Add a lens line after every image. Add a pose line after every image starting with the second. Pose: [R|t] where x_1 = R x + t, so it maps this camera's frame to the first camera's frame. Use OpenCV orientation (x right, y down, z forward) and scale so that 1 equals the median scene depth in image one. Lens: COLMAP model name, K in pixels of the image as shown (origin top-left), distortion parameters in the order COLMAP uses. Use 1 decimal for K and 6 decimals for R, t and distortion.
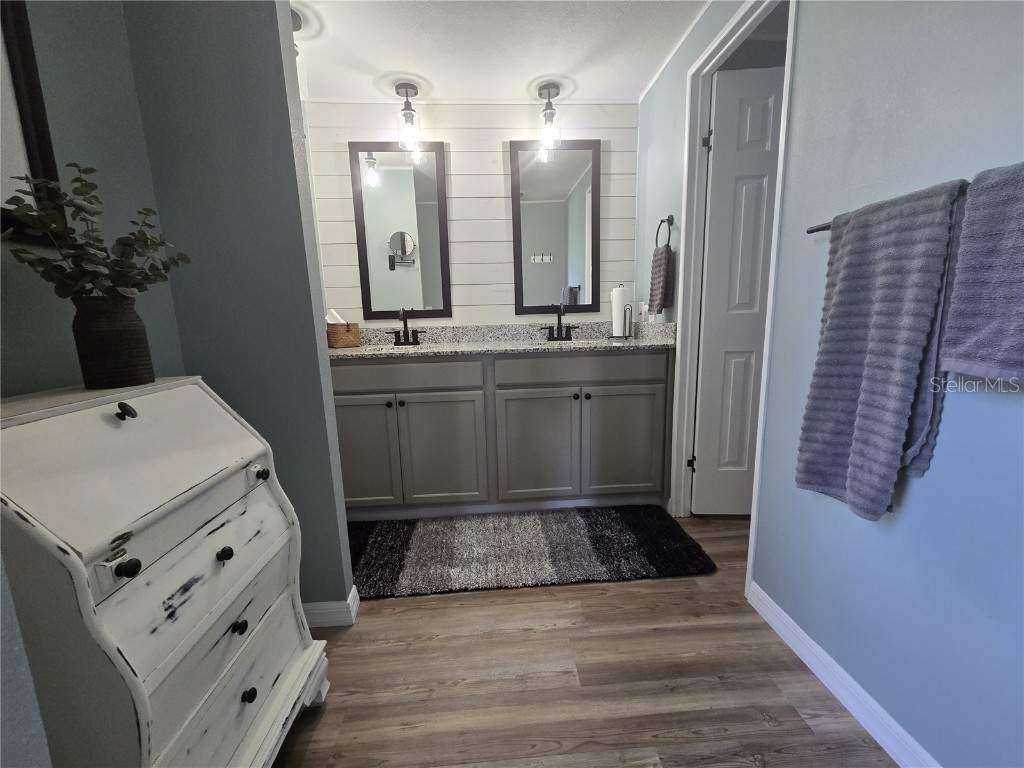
lens RADIAL K [[419.9, 0, 510.2], [0, 419.9, 388.3], [0, 0, 1]] dist [-0.001215, 0.000134]
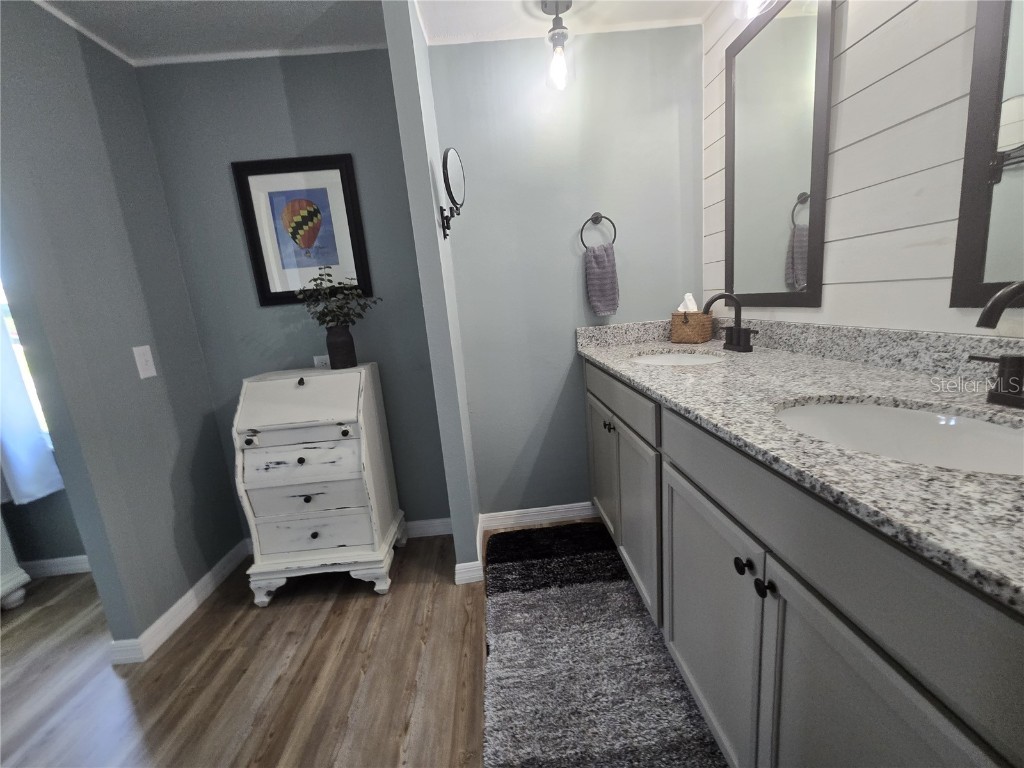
lens RADIAL K [[419.9, 0, 510.2], [0, 419.9, 388.3], [0, 0, 1]] dist [-0.001215, 0.000134]
pose [[-0.010902, 0.233100, -0.972392, 0.637813], [-0.085840, 0.968641, 0.233163, -0.266487], [0.996249, 0.086012, 0.009449, 1.048171]]
